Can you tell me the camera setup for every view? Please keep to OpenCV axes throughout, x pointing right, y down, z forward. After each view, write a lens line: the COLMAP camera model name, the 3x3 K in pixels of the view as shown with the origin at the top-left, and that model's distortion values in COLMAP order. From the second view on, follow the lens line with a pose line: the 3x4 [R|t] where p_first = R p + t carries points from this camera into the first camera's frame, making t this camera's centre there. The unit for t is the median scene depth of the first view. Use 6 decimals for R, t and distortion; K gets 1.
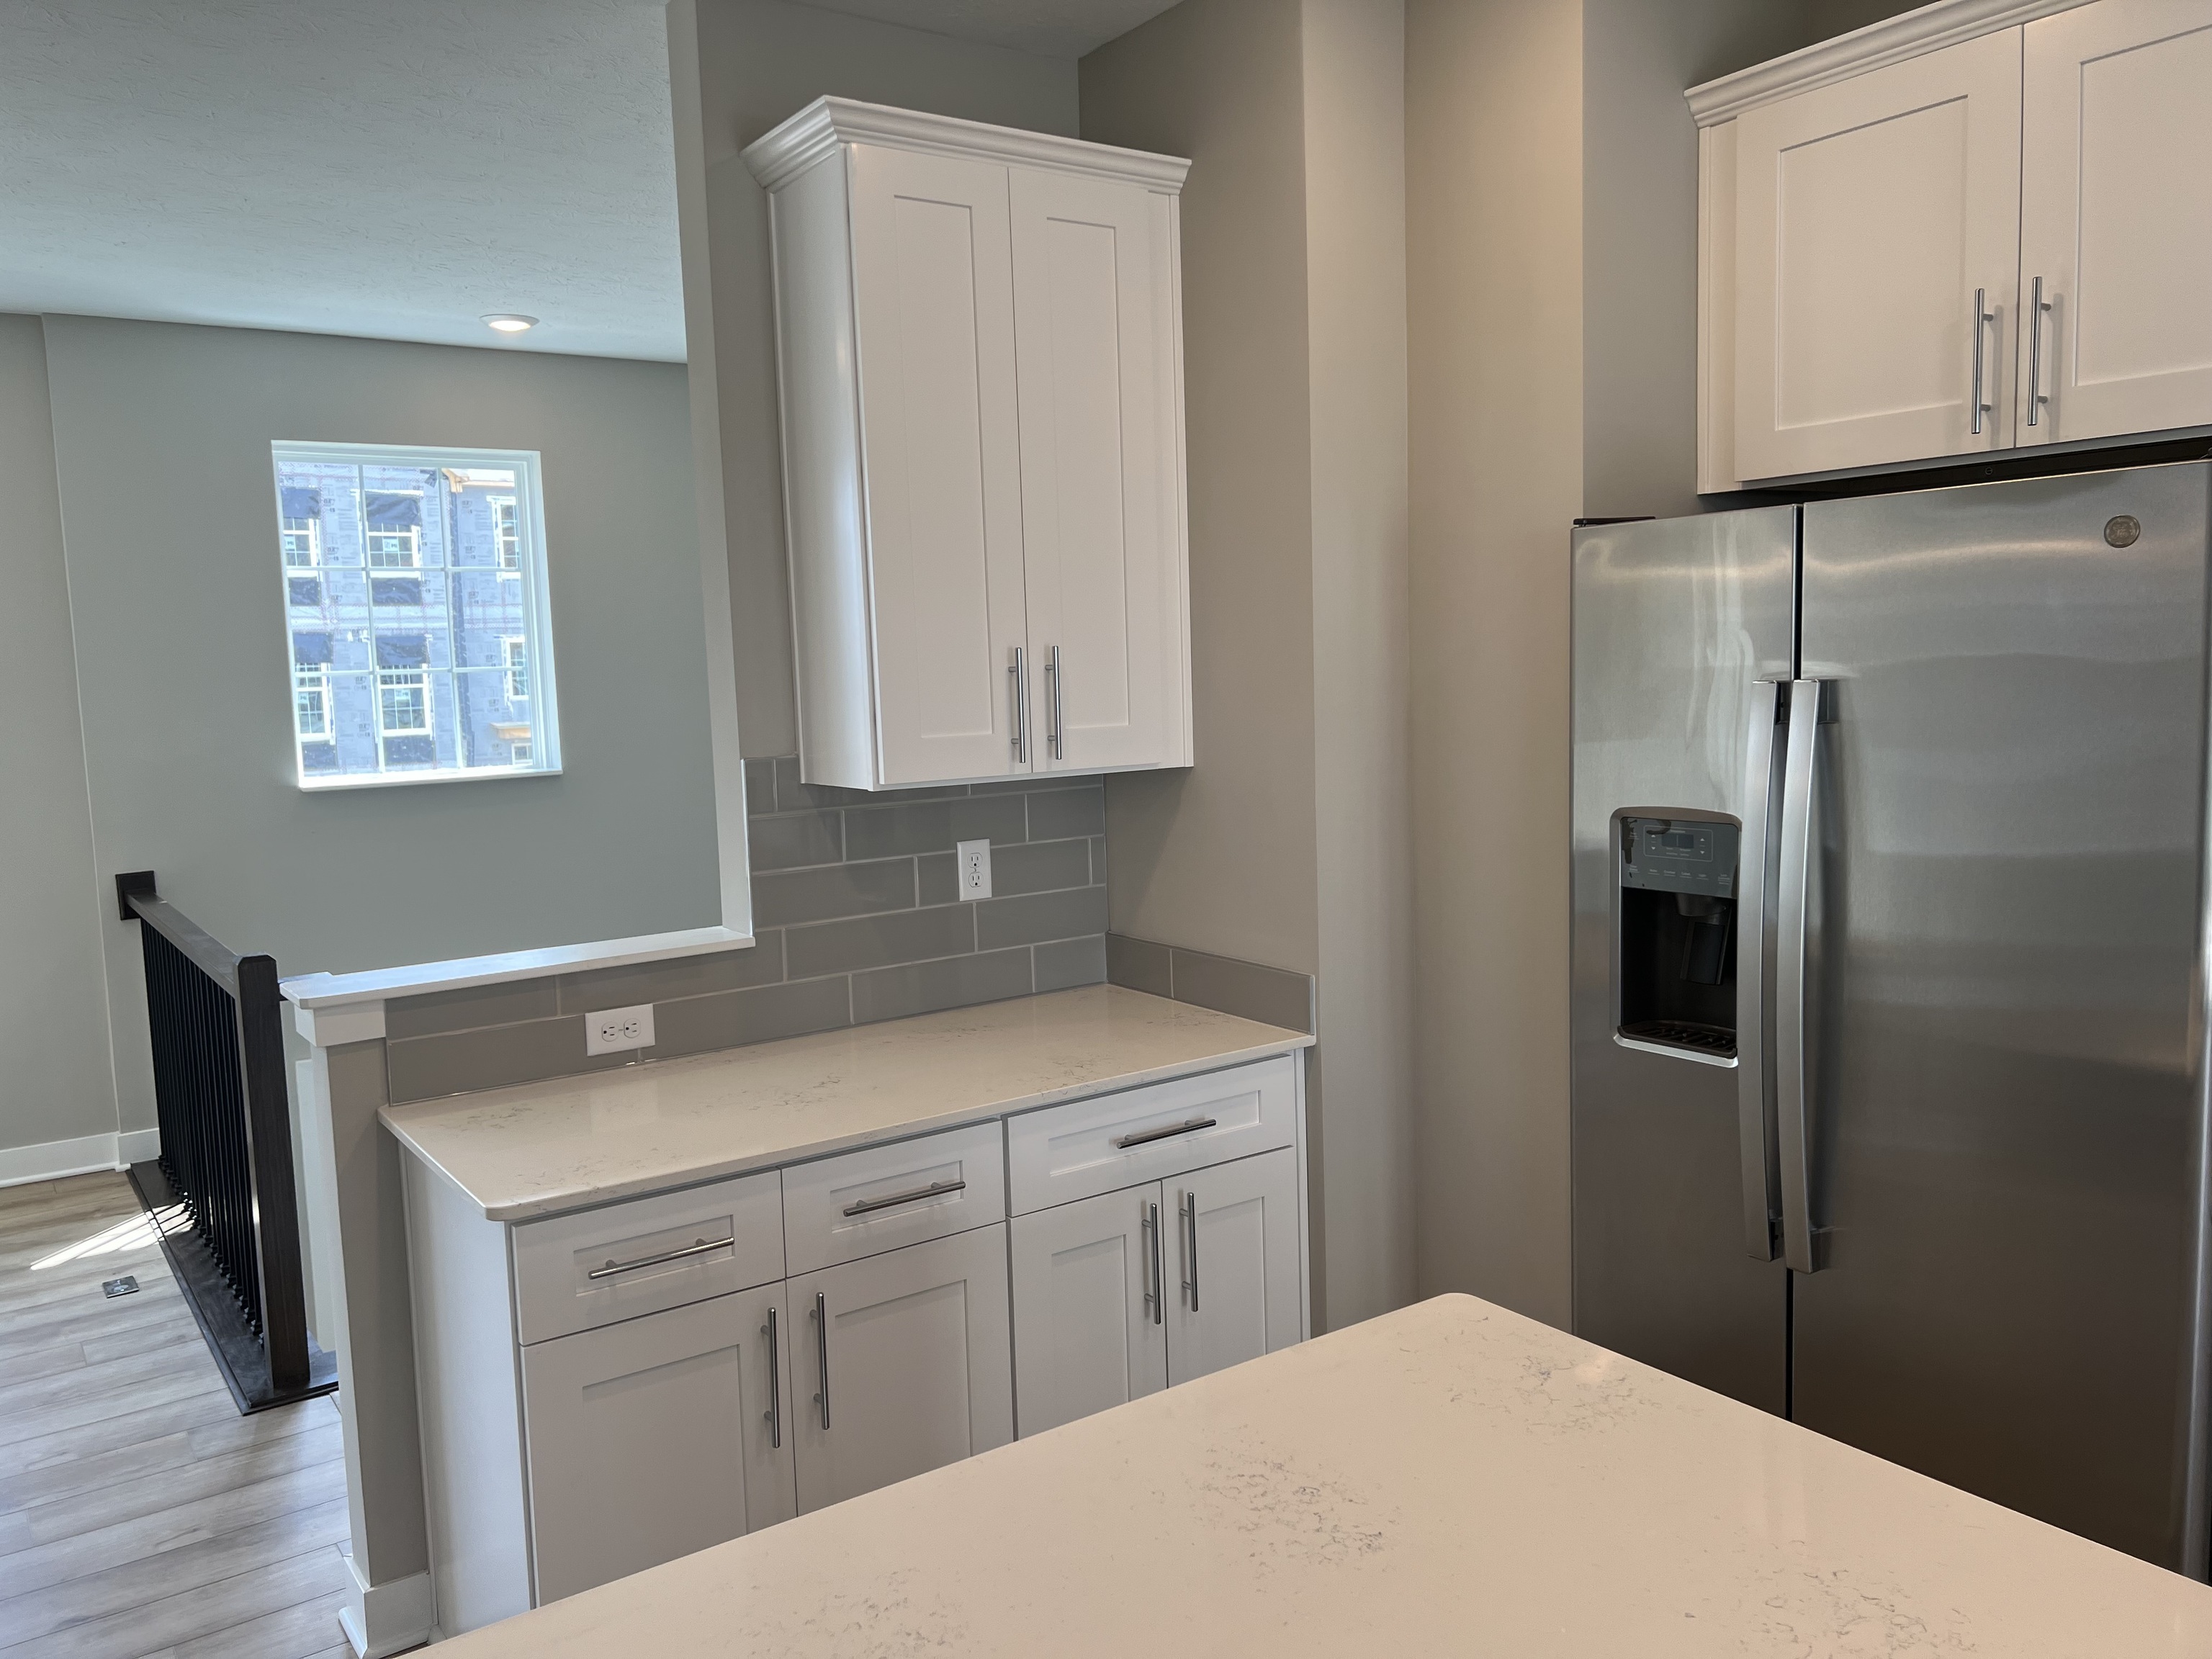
lens RADIAL K [[1660.4, 0, 1095.1], [0, 1660.4, 828.2], [0, 0, 1]] dist [0.065172, -0.077627]
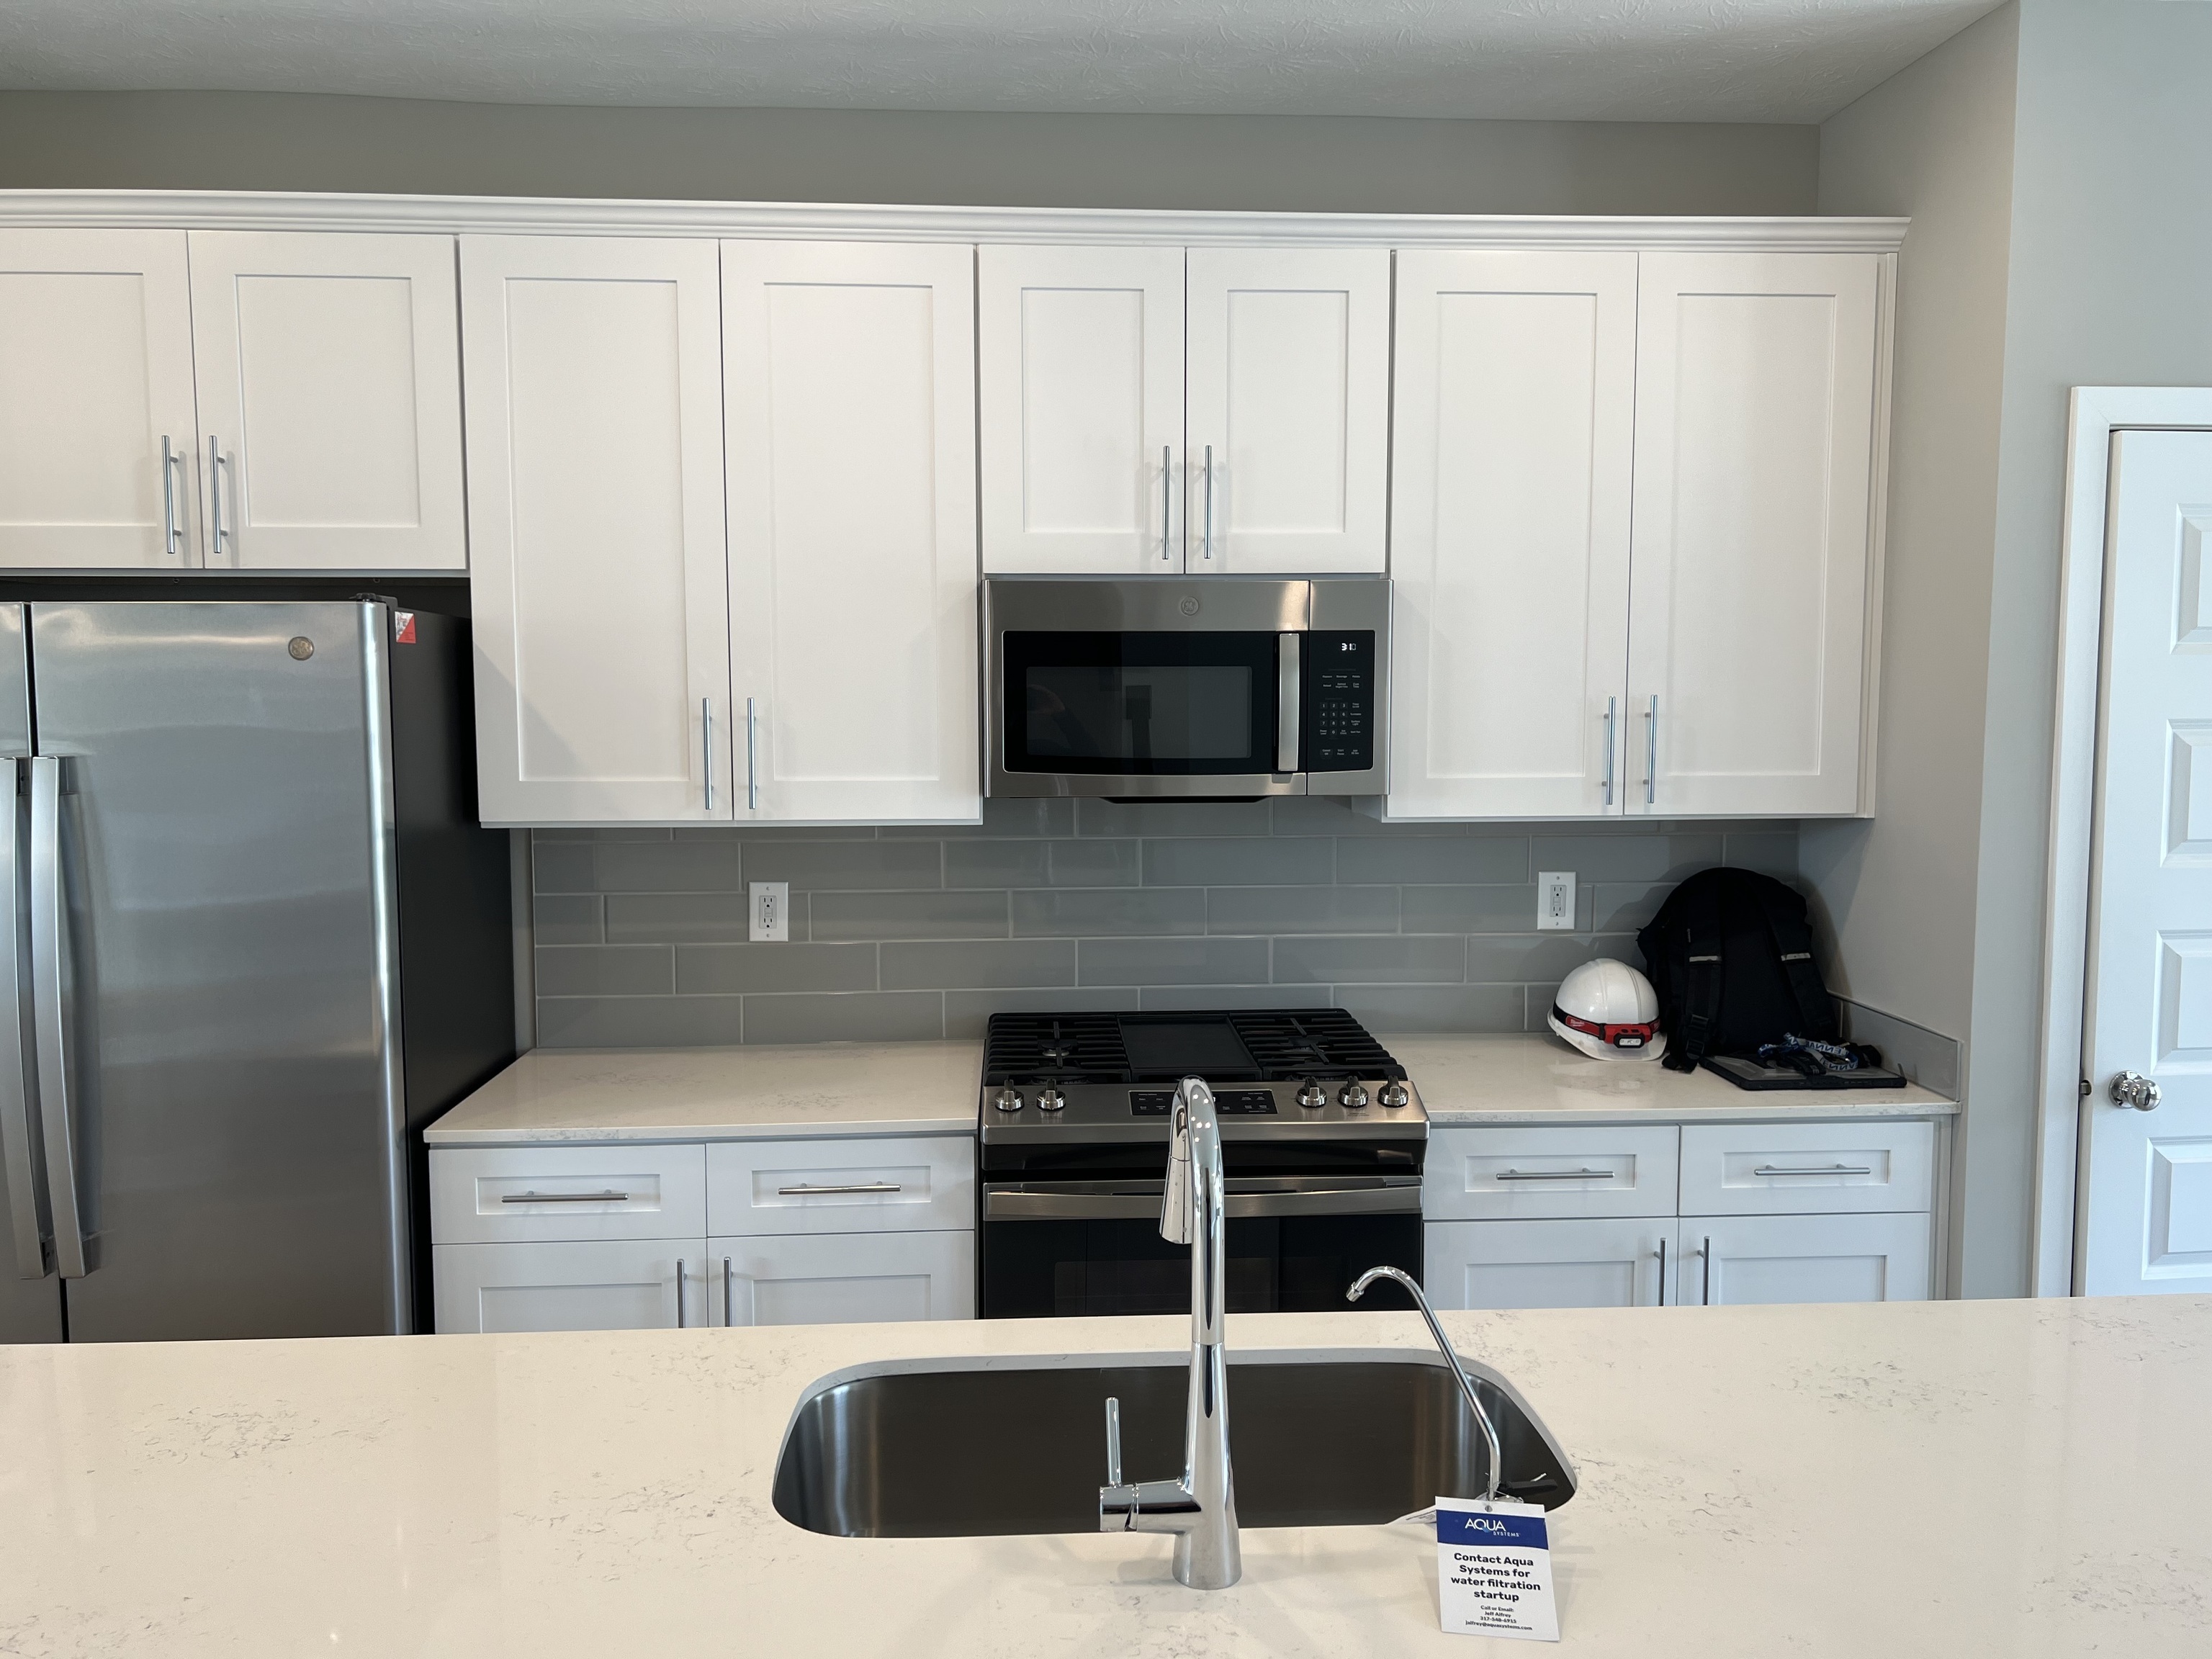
lens RADIAL K [[1660.4, 0, 1095.0], [0, 1660.4, 816.5], [0, 0, 1]] dist [0.065172, -0.077627]
pose [[0.527225, -0.033726, 0.849056, -0.165681], [0.072879, 0.997325, -0.005639, 0.009978], [-0.846595, 0.064851, 0.528272, -0.197627]]
